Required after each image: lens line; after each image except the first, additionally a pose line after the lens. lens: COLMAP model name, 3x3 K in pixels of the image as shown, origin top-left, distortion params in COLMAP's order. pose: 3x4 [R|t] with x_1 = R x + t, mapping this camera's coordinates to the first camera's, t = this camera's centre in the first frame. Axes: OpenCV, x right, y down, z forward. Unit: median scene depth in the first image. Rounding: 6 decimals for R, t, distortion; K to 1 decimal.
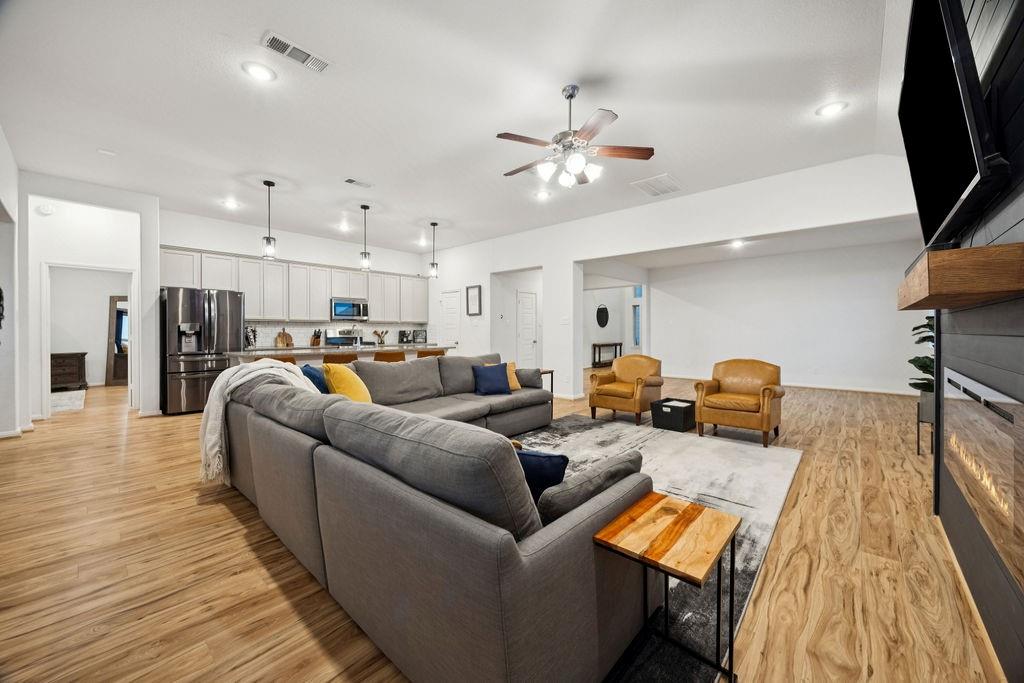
lens RADIAL K [[394.9, 0, 510.4], [0, 394.9, 334.4], [0, 0, 1]] dist [-0.001668, -0.000147]
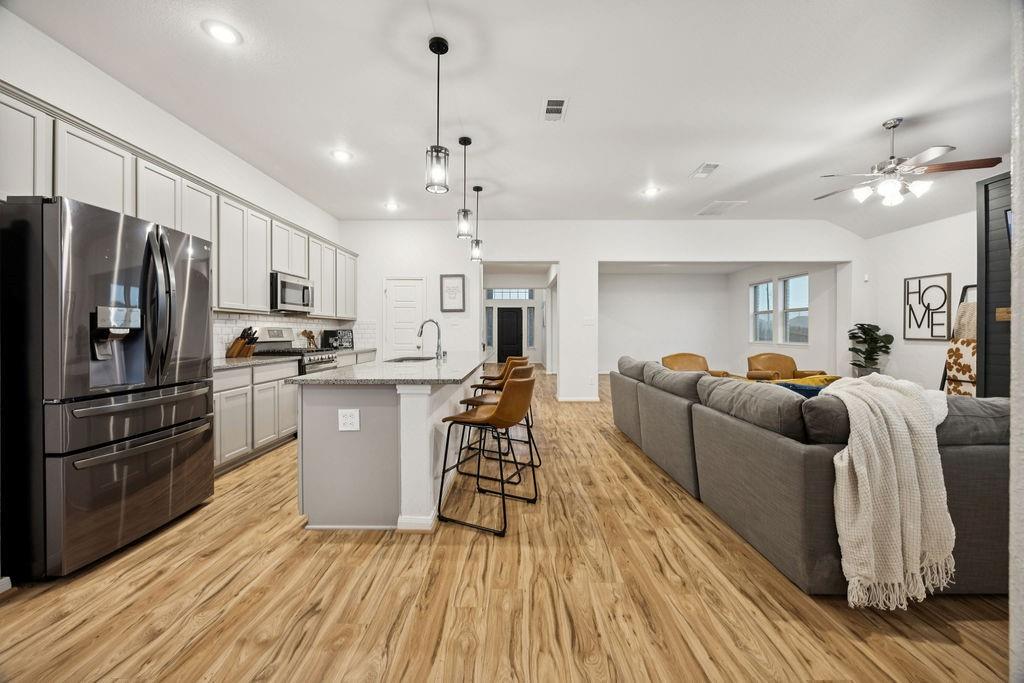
lens RADIAL K [[394.9, 0, 510.4], [0, 394.9, 334.4], [0, 0, 1]] dist [-0.001668, -0.000147]
pose [[0.740233, -0.003102, 0.672343, -0.626606], [0.004320, 0.999991, -0.000143, -0.001852], [-0.672337, 0.003010, 0.740239, 0.390128]]
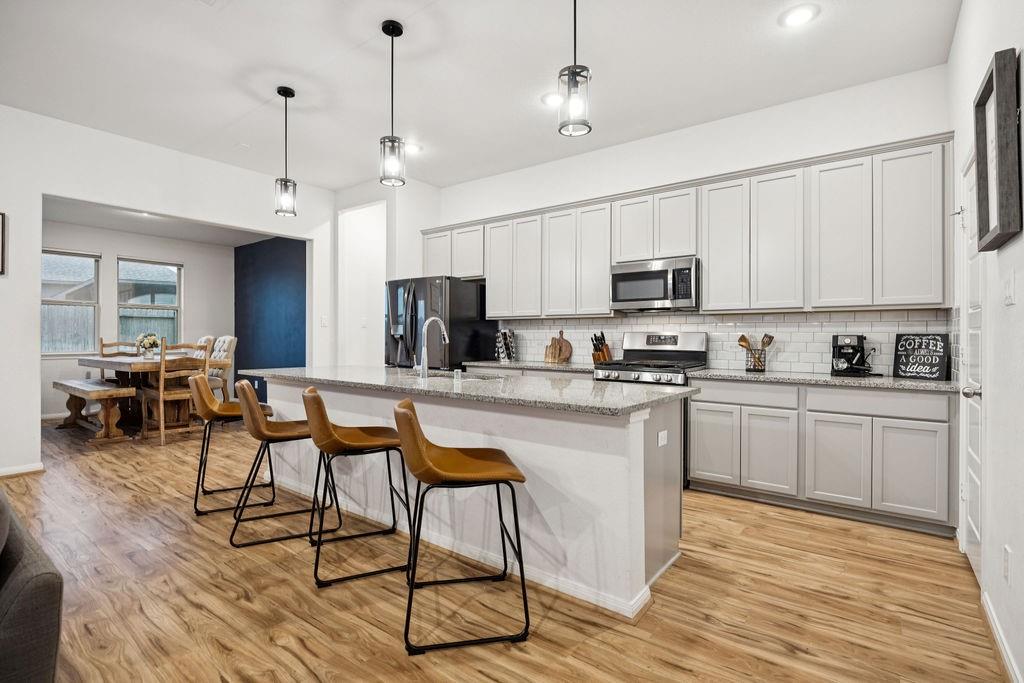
lens RADIAL K [[486.4, 0, 512.0], [0, 486.4, 341.5], [0, 0, 1]] dist [-0.001446, -0.000087]
pose [[0.094698, 0.007003, -0.995481, 0.111689], [-0.010573, 0.999926, 0.006029, -0.005098], [0.995450, 0.009954, 0.094765, 0.896332]]
